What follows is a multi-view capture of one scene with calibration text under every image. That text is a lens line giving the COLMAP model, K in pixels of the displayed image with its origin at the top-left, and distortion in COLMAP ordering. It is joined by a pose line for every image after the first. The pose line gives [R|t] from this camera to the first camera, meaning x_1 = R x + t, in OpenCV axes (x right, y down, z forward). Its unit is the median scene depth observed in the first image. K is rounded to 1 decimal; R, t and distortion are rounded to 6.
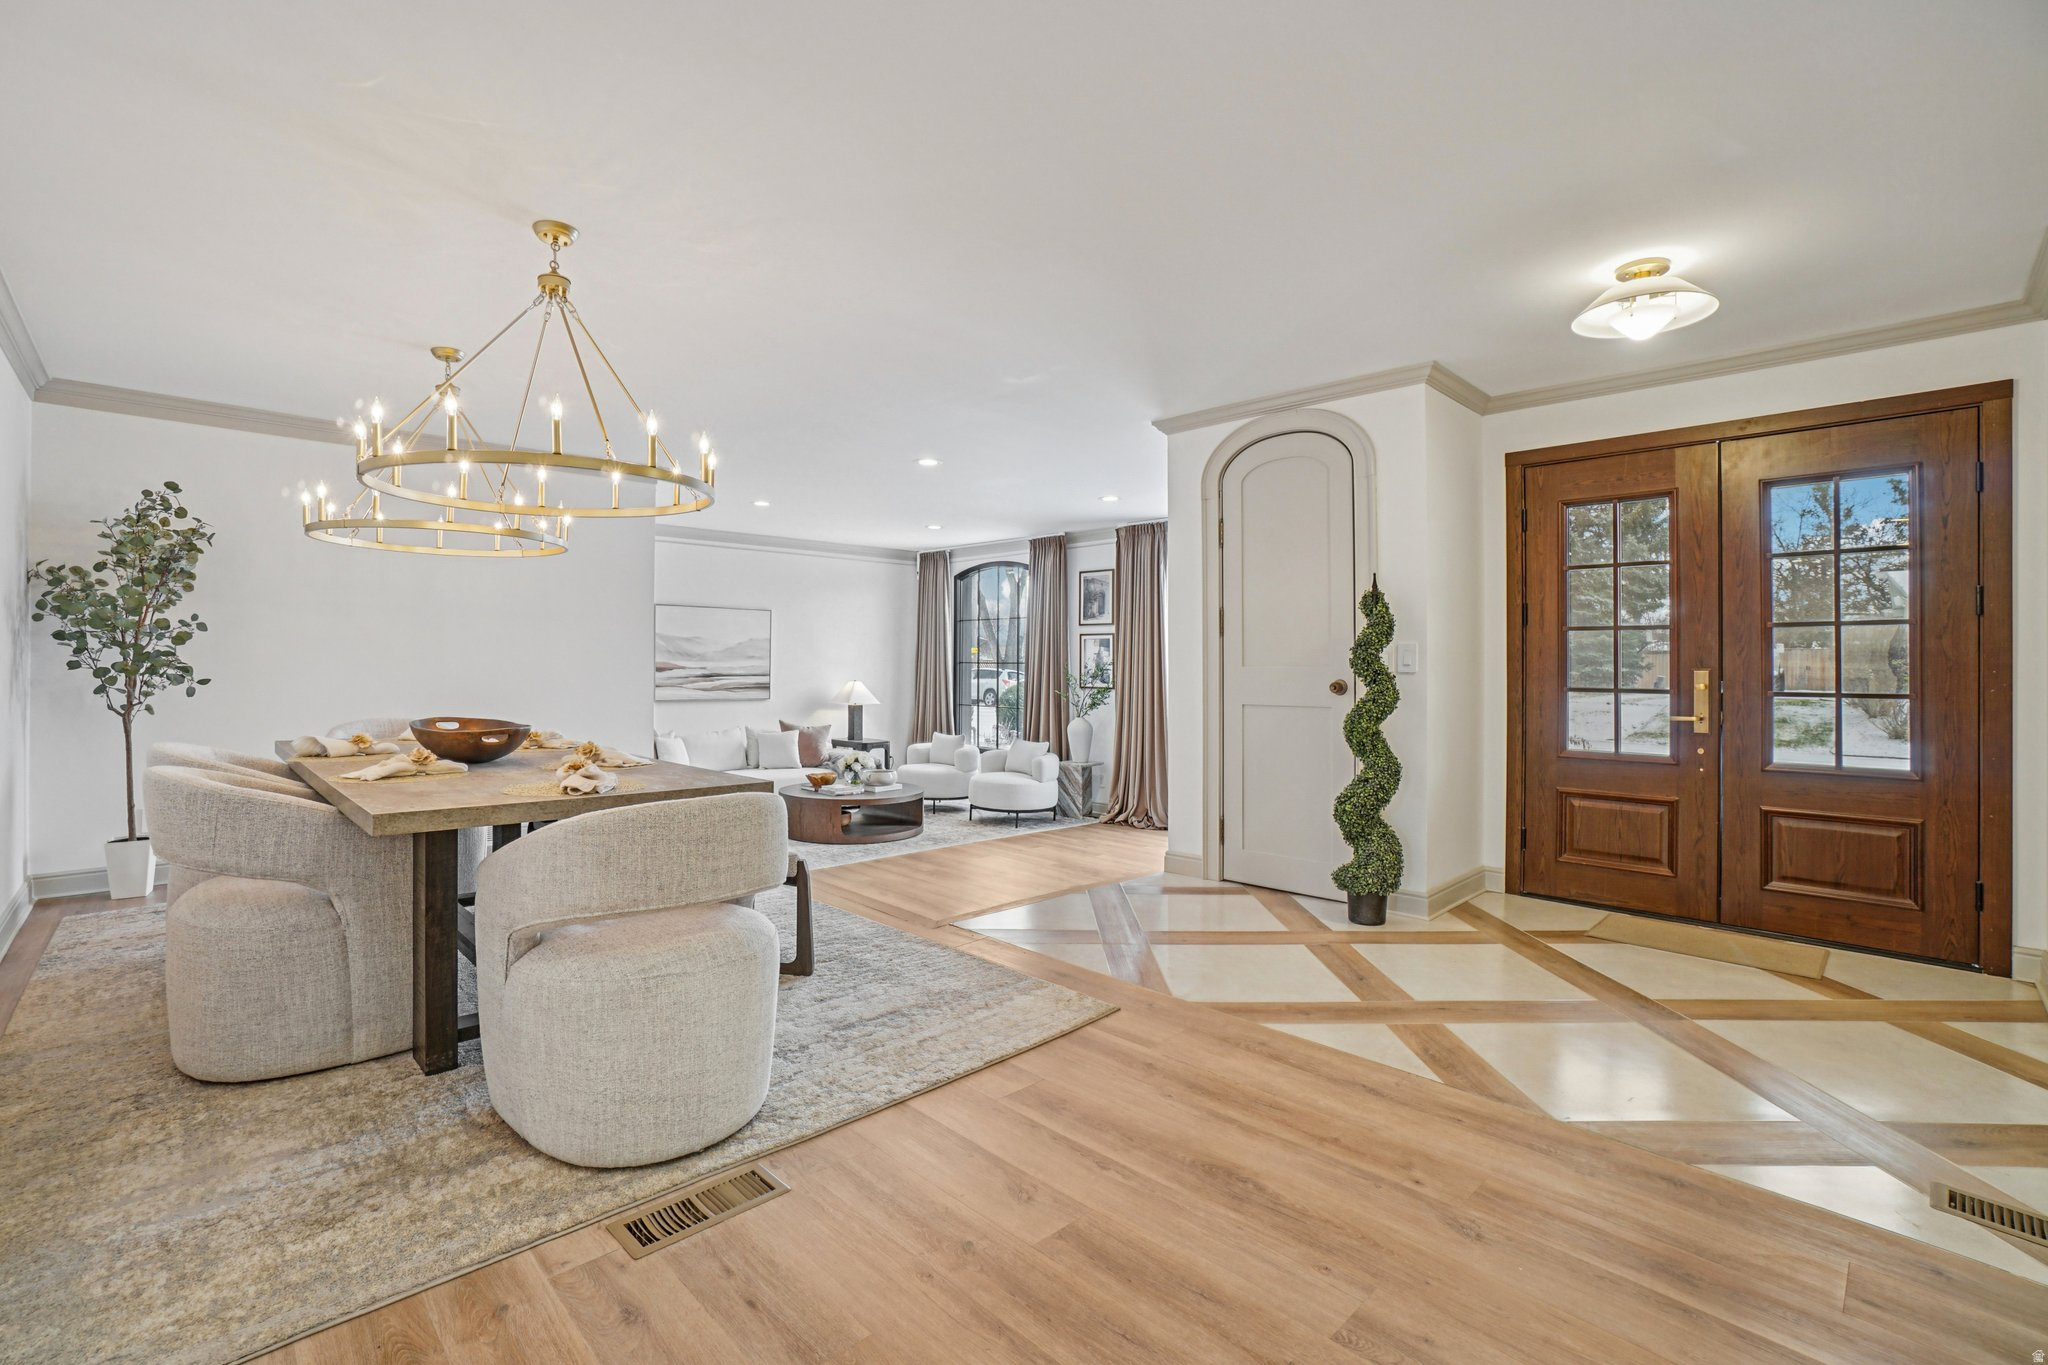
lens RADIAL K [[904.0, 0, 964.3], [0, 904.0, 661.9], [0, 0, 1]] dist [-0.059124, 0.019415]
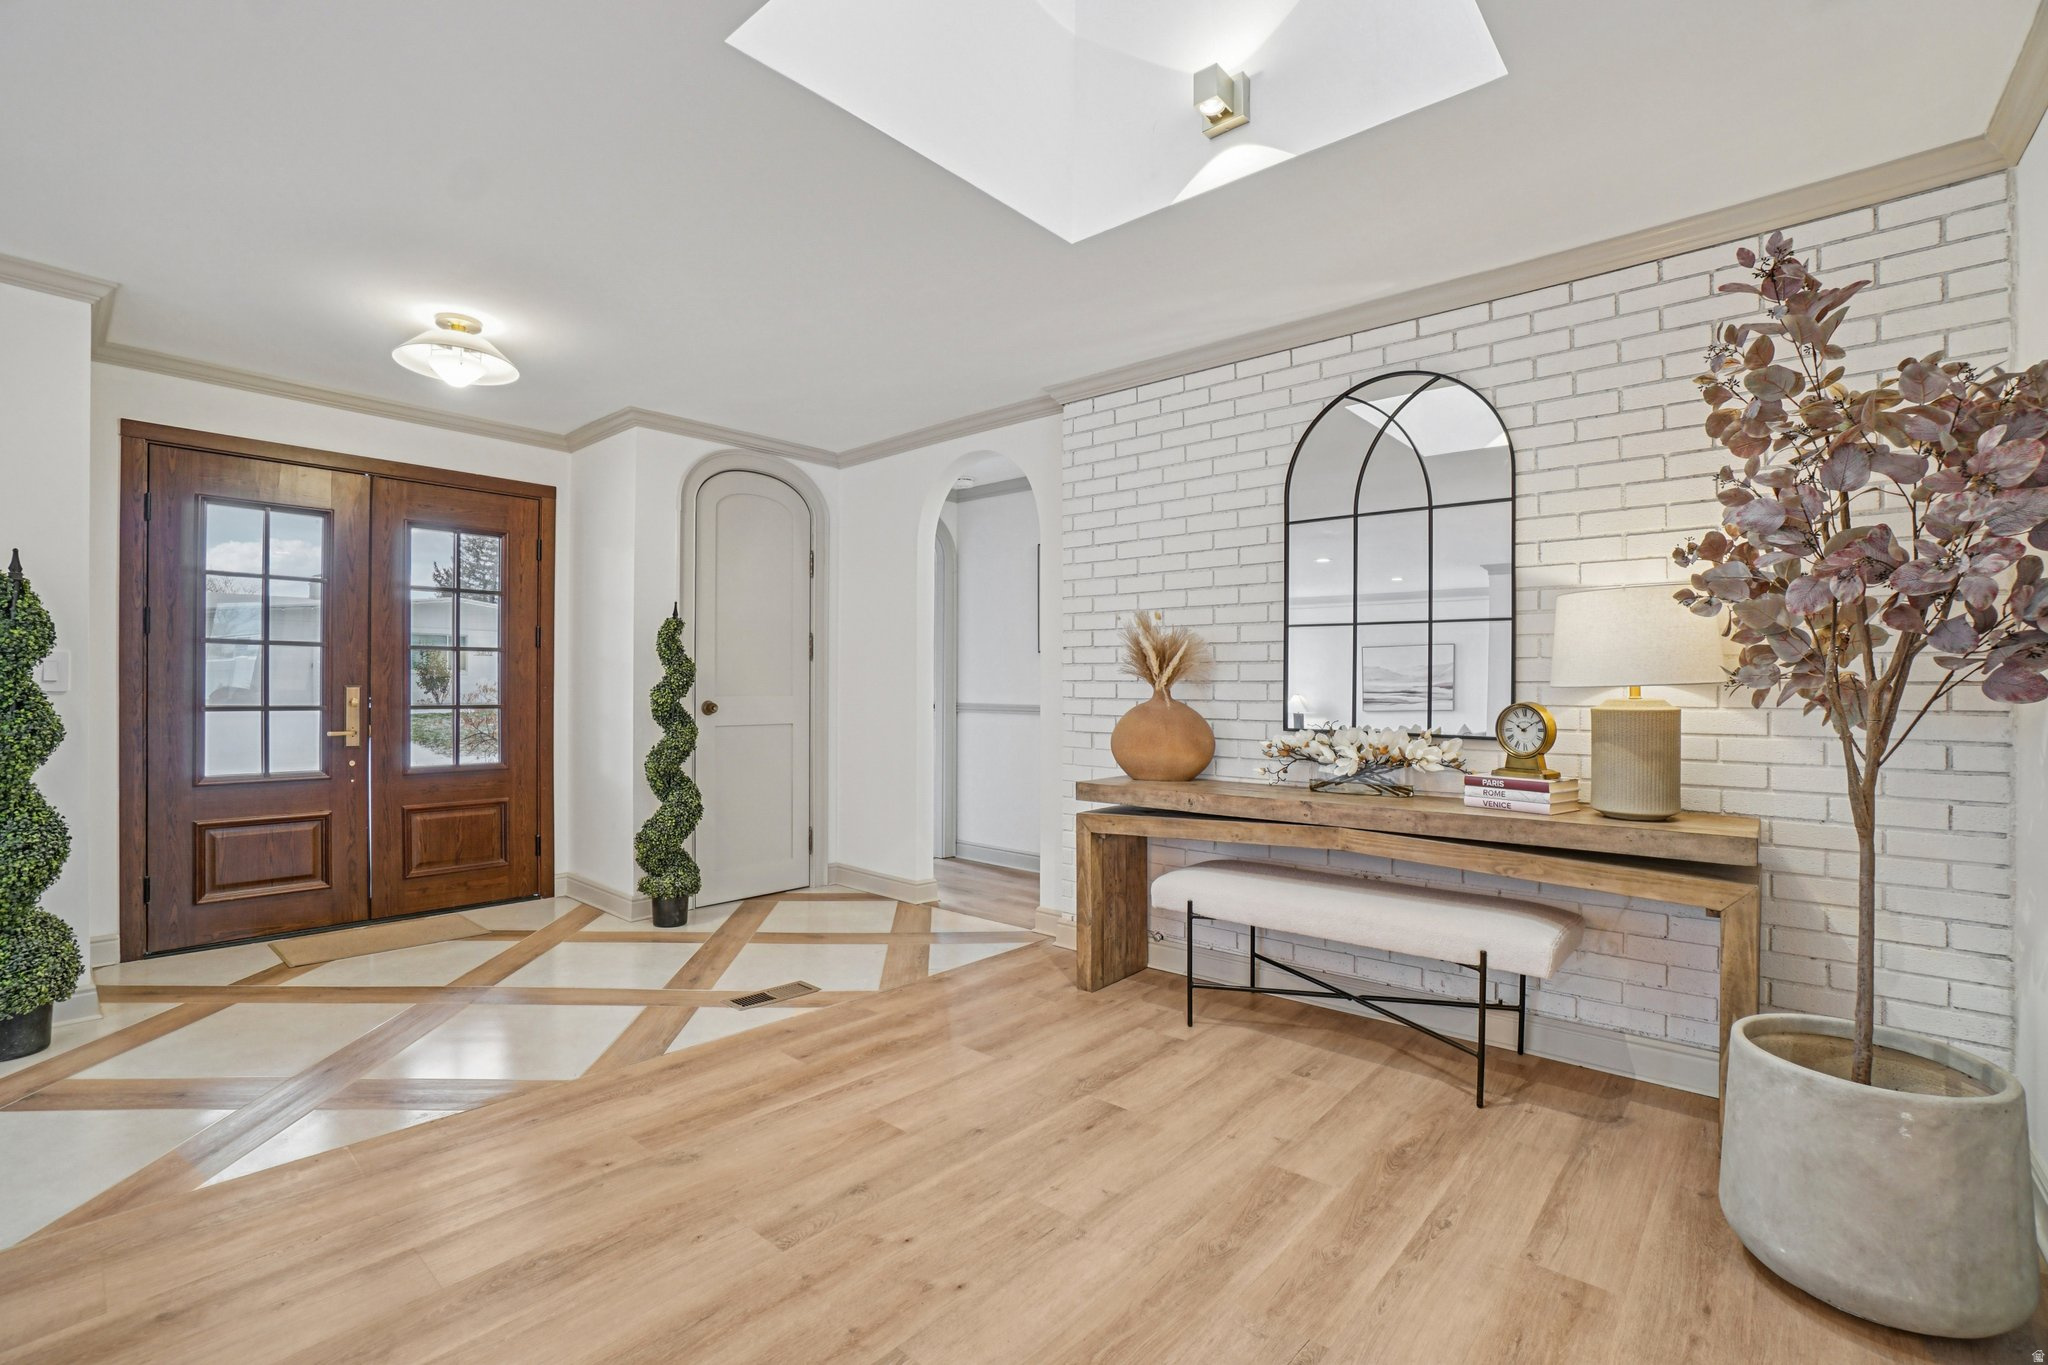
lens RADIAL K [[904.0, 0, 1029.8], [0, 904.0, 697.1], [0, 0, 1]] dist [-0.059124, 0.019415]
pose [[-0.108381, -0.015639, 0.993986, -0.304650], [-0.010662, 0.999837, 0.014568, -0.002382], [-0.994052, -0.009019, -0.108530, 0.301969]]
